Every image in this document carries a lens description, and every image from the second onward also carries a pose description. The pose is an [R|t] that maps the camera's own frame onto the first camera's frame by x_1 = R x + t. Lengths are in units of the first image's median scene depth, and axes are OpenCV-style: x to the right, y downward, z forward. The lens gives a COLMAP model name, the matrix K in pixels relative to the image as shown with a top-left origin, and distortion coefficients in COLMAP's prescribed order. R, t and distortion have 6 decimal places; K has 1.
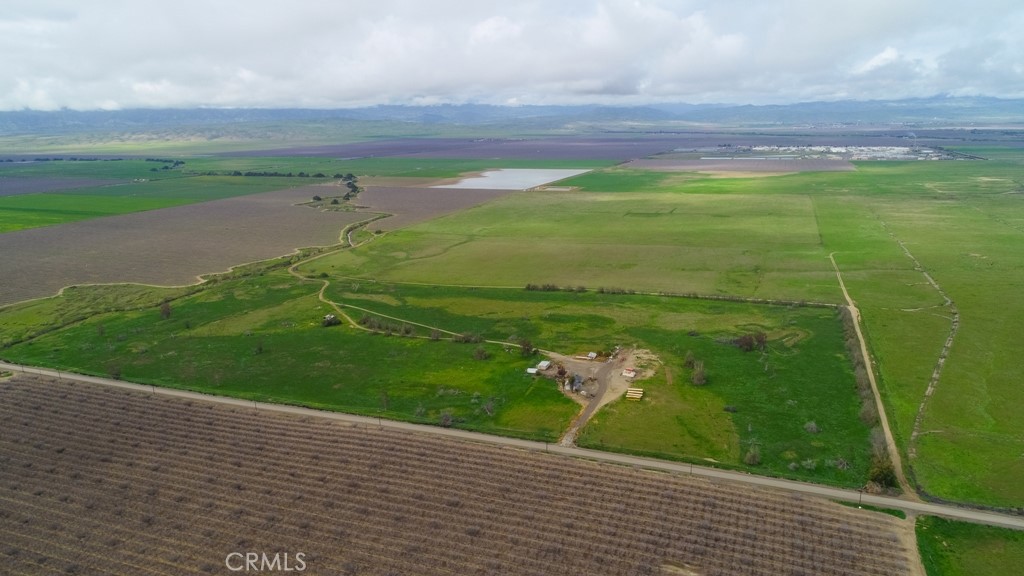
lens RADIAL K [[684.6, 0, 512.0], [0, 684.6, 288.0], [0, 0, 1]] dist [-0.004269, 0.002649]
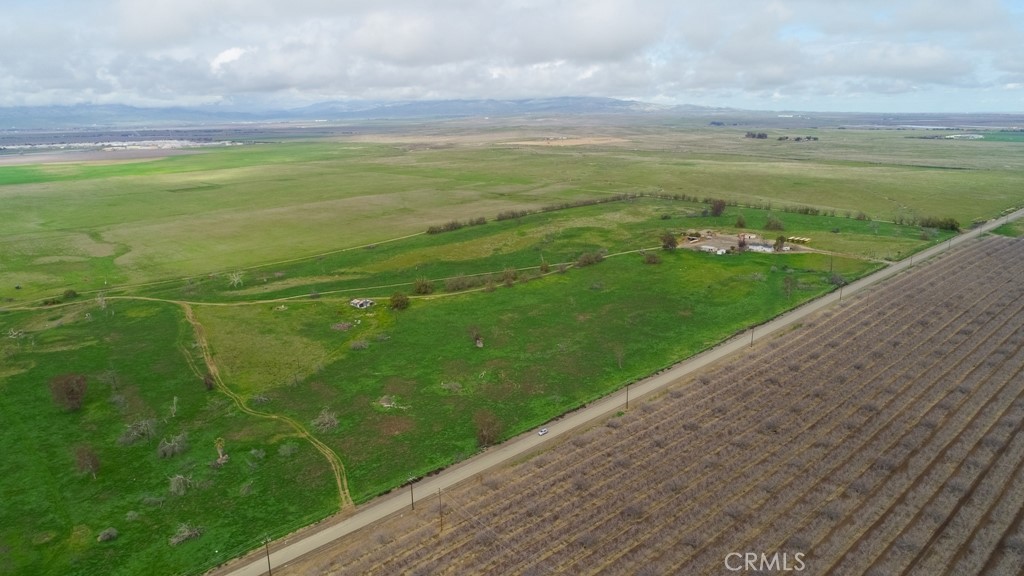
lens RADIAL K [[684.6, 0, 512.0], [0, 684.6, 288.0], [0, 0, 1]] dist [-0.004269, 0.002649]
pose [[0.450893, -0.215185, 0.866251, -1.057370], [0.229104, 0.965892, 0.120685, -0.018920], [-0.862674, 0.144045, 0.484813, 0.851891]]
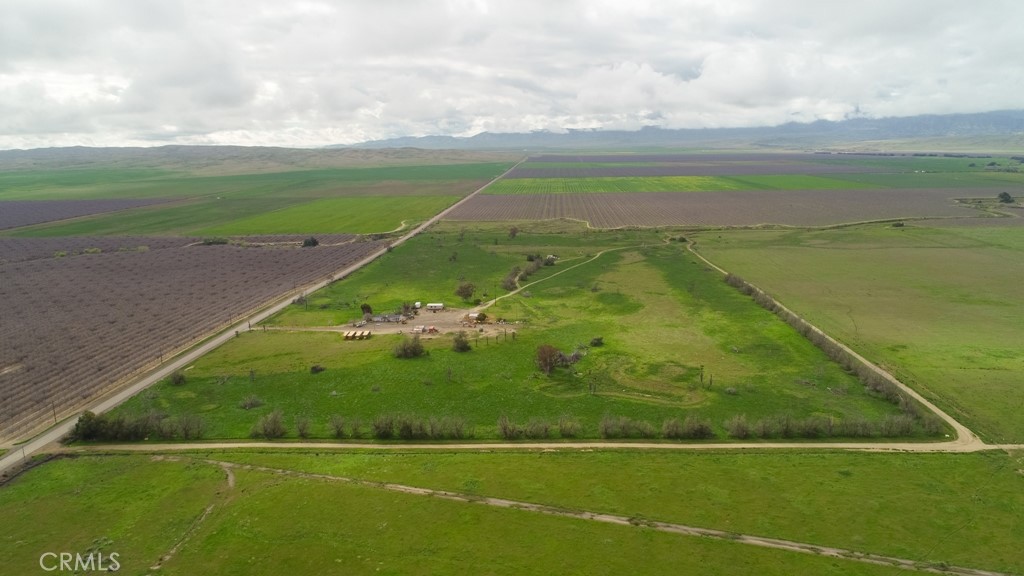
lens RADIAL K [[684.6, 0, 512.0], [0, 684.6, 288.0], [0, 0, 1]] dist [-0.004269, 0.002649]
pose [[0.306146, 0.207380, -0.929122, 1.025129], [-0.217444, 0.965417, 0.143833, -0.073636], [0.926819, 0.157998, 0.340652, 0.849574]]
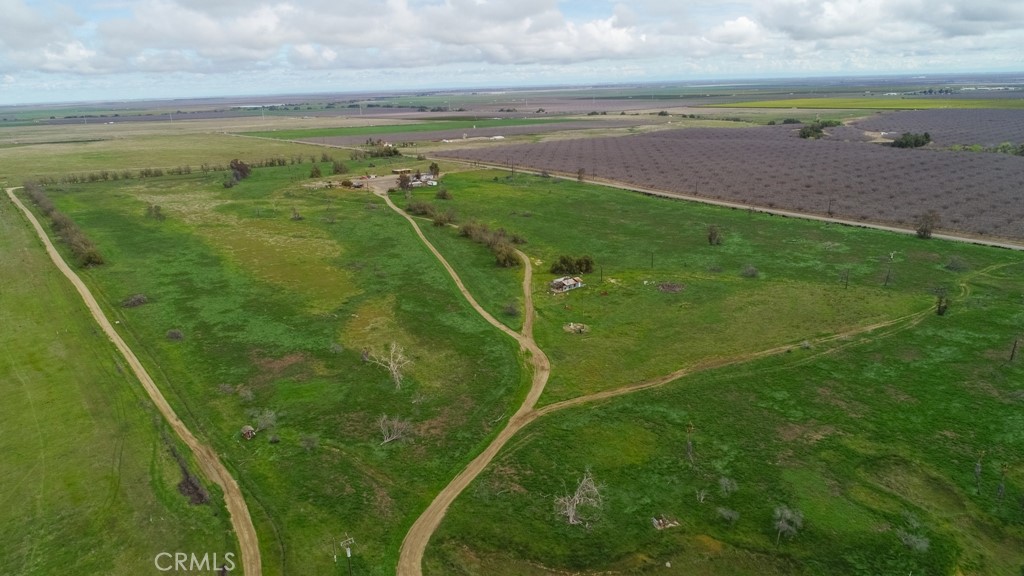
lens RADIAL K [[684.6, 0, 512.0], [0, 684.6, 288.0], [0, 0, 1]] dist [-0.004269, 0.002649]
pose [[-0.857754, -0.109737, 0.502212, -0.644497], [0.167720, 0.863749, 0.475193, -0.225440], [-0.485931, 0.491829, -0.722479, 1.903742]]
